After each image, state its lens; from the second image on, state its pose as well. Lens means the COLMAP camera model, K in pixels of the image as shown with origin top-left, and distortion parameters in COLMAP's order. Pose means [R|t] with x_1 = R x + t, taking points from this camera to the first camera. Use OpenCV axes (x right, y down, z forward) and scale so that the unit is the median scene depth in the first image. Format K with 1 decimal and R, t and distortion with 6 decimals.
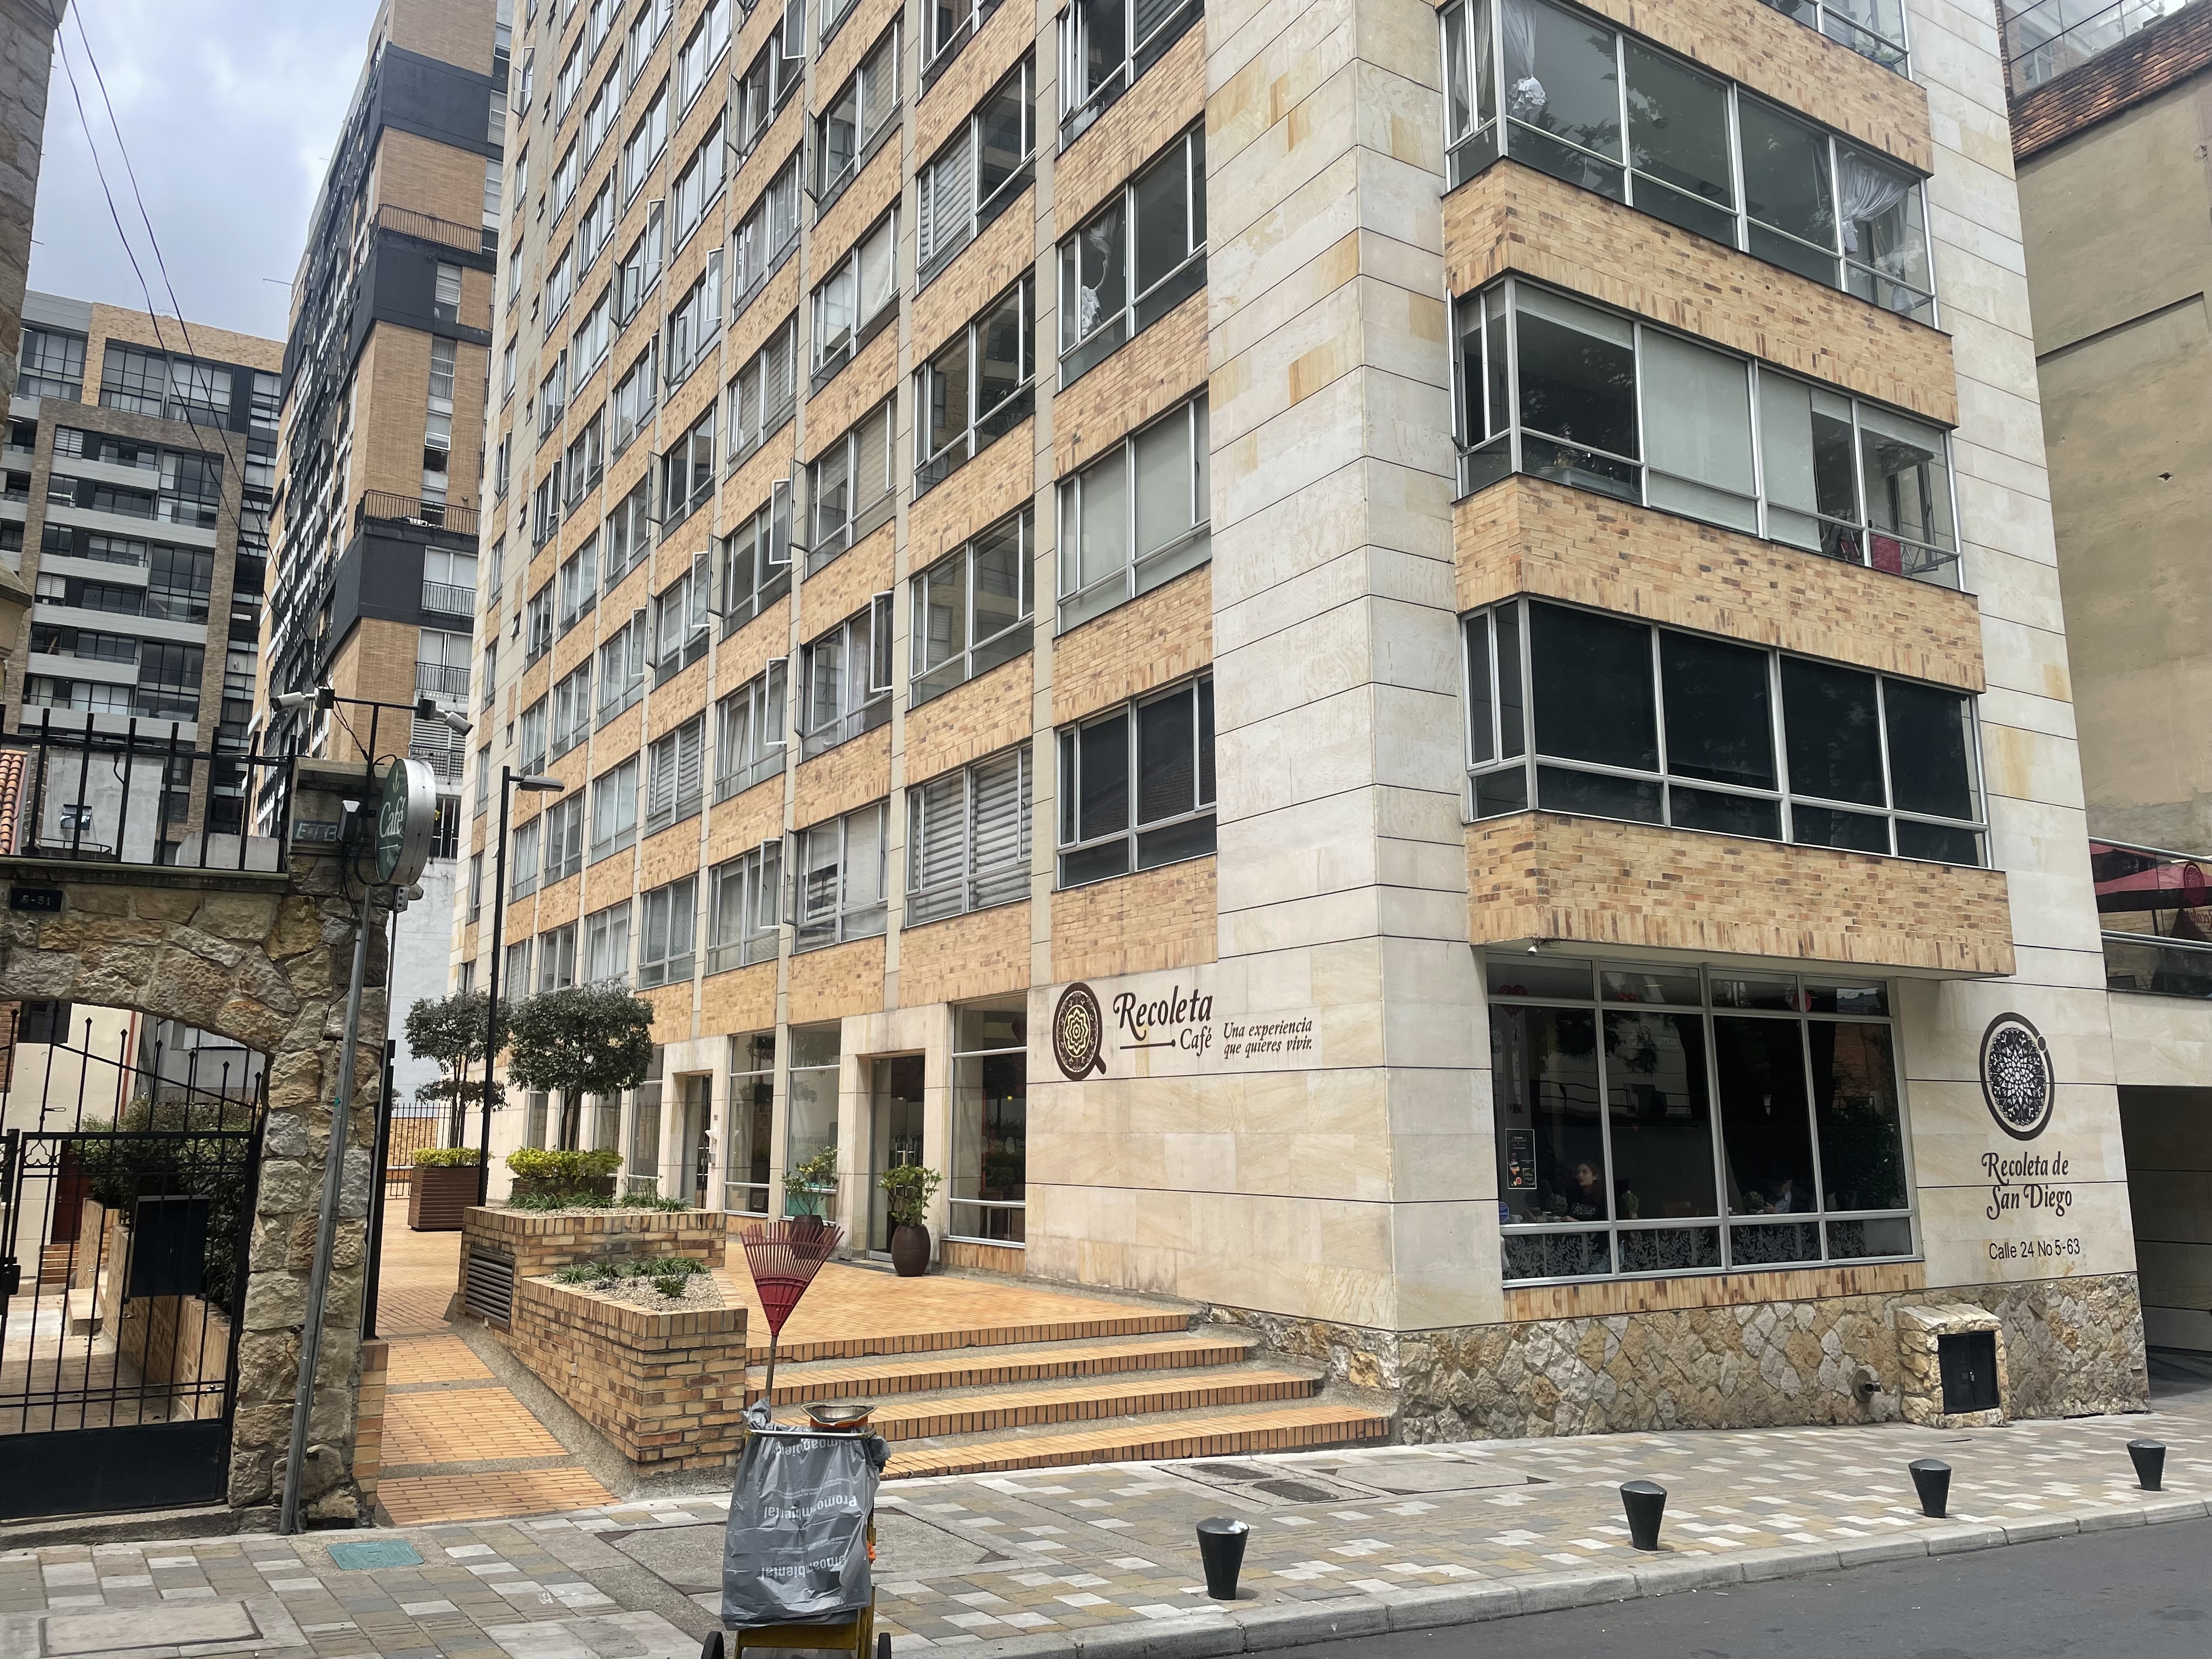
lens RADIAL K [[1657.3, 0, 1107.2], [0, 1657.3, 825.1], [0, 0, 1]] dist [0.092742, -0.110878]
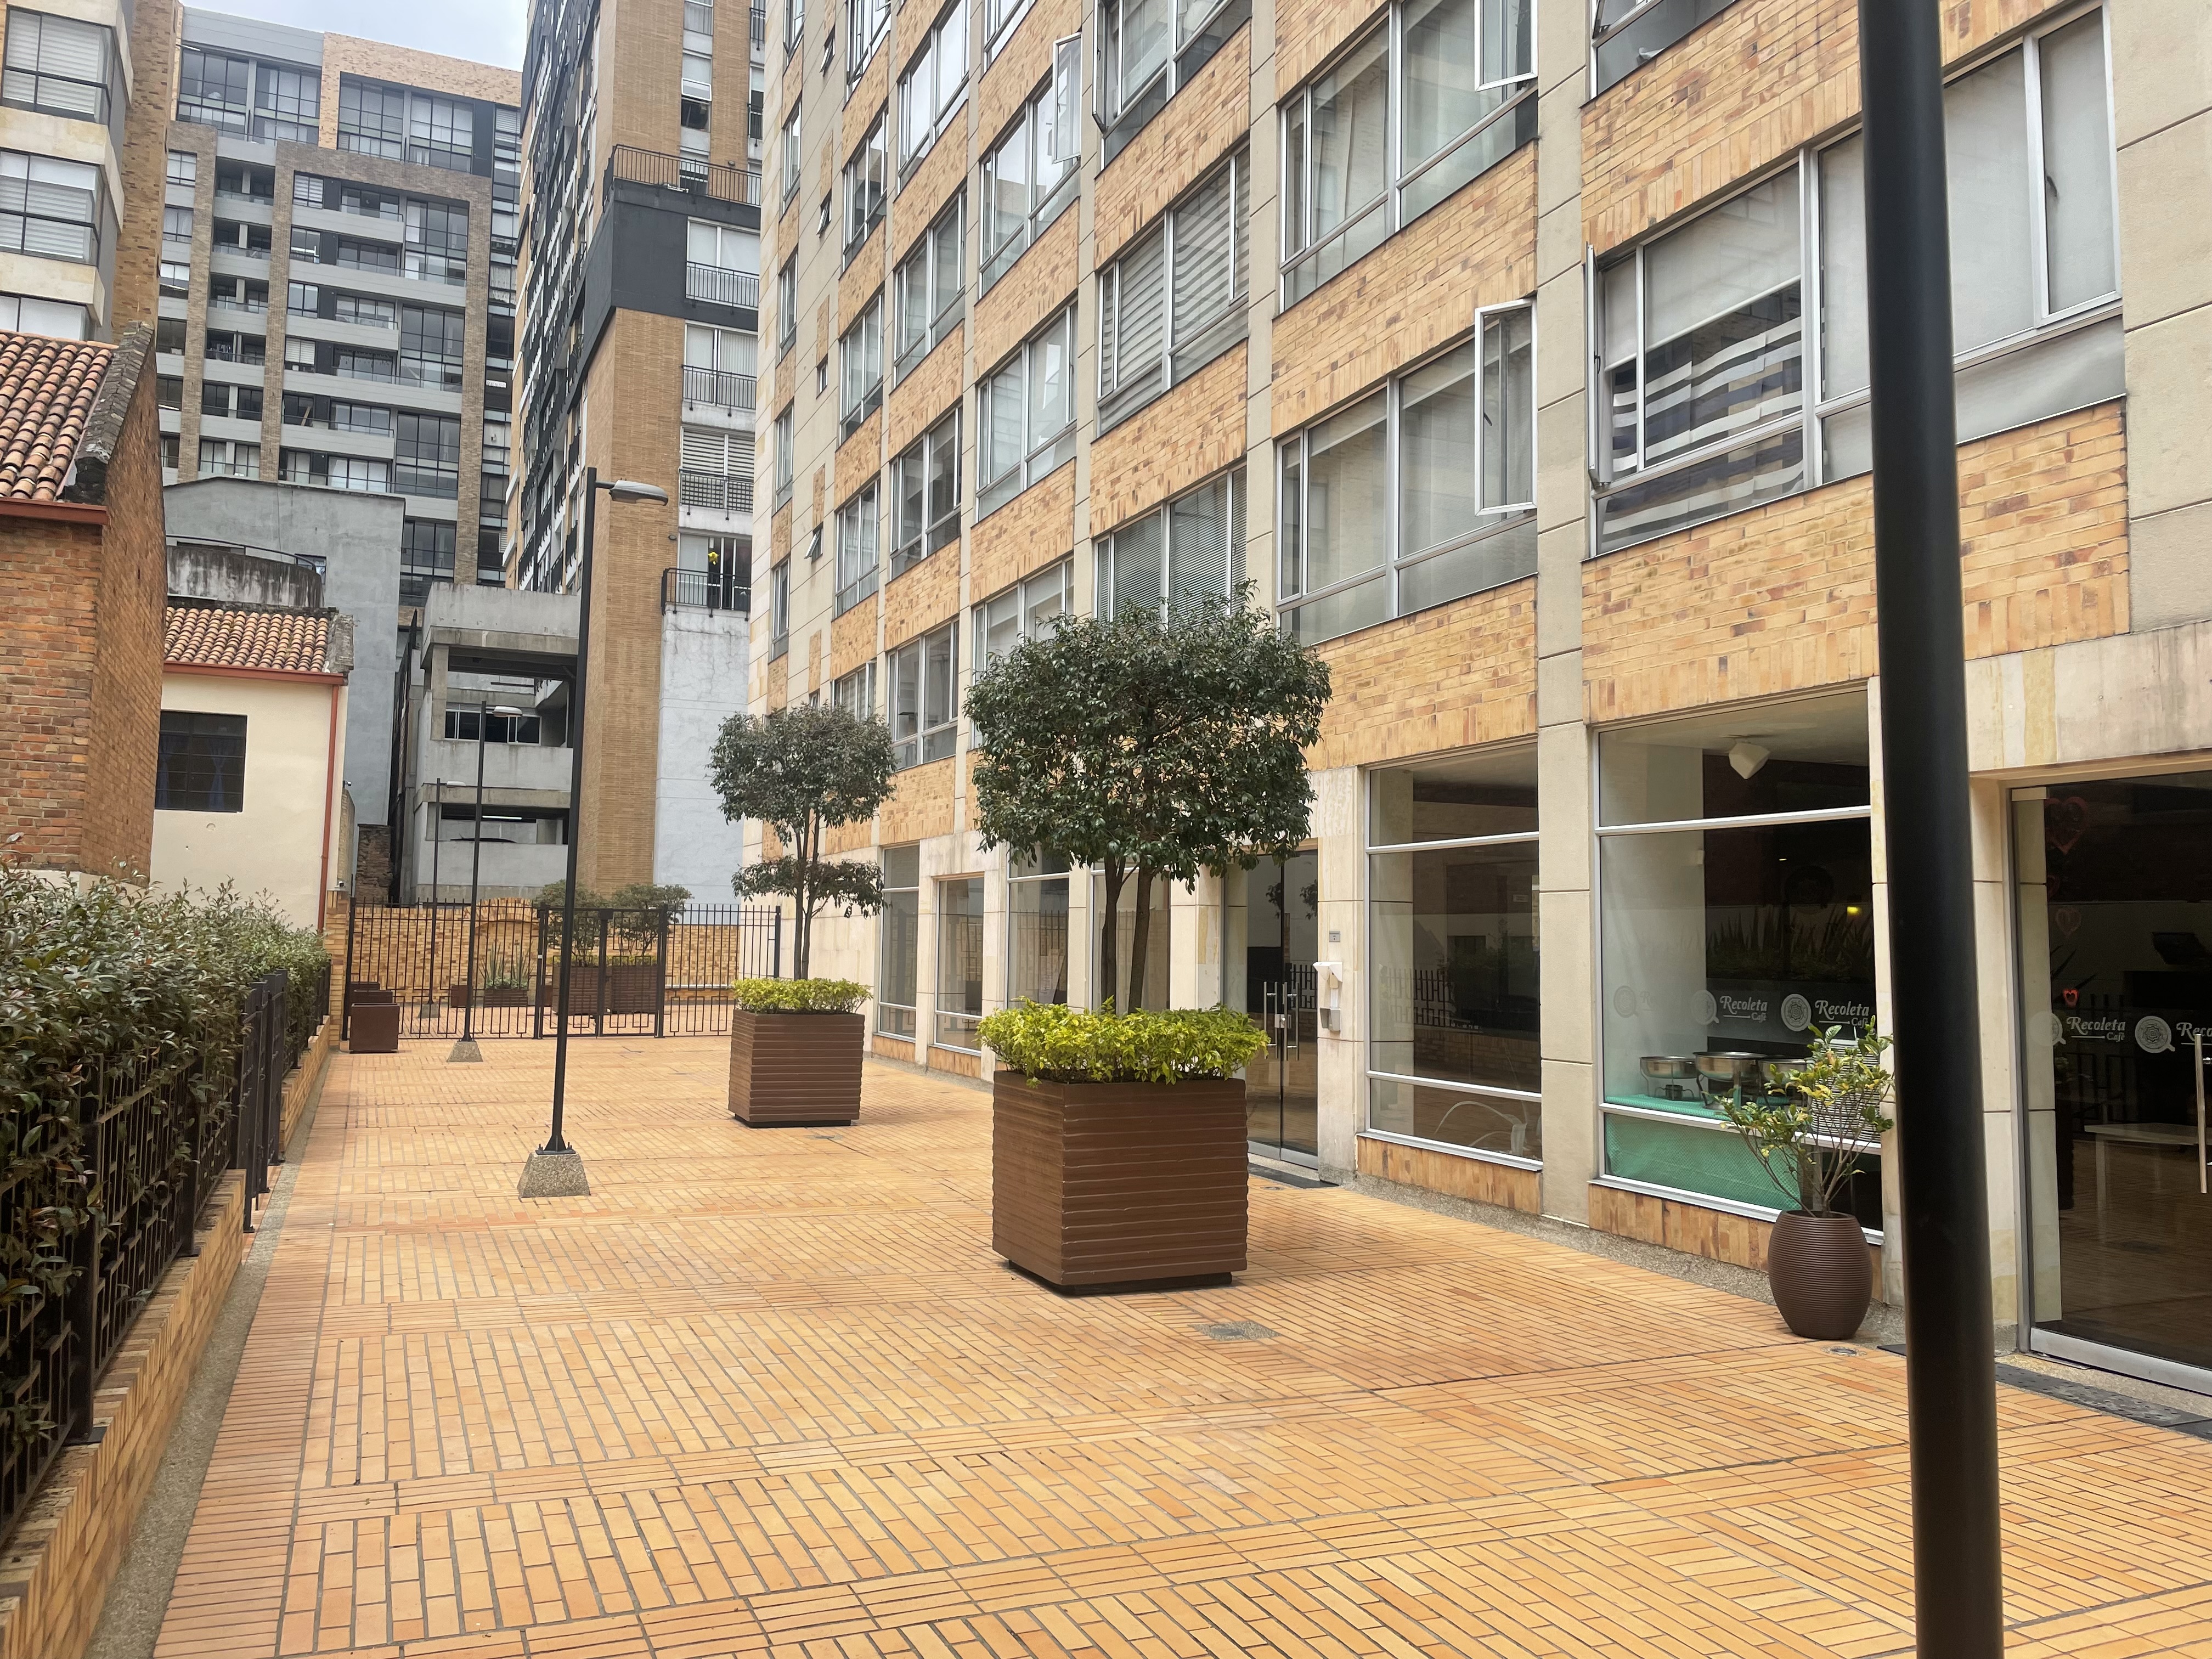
lens RADIAL K [[1657.3, 0, 1107.2], [0, 1657.3, 825.1], [0, 0, 1]] dist [0.092742, -0.110878]
pose [[0.990057, 0.007034, -0.140490, -0.055019], [0.008049, 0.994280, 0.106503, 0.021718], [0.140435, -0.106575, 0.984337, 0.123540]]
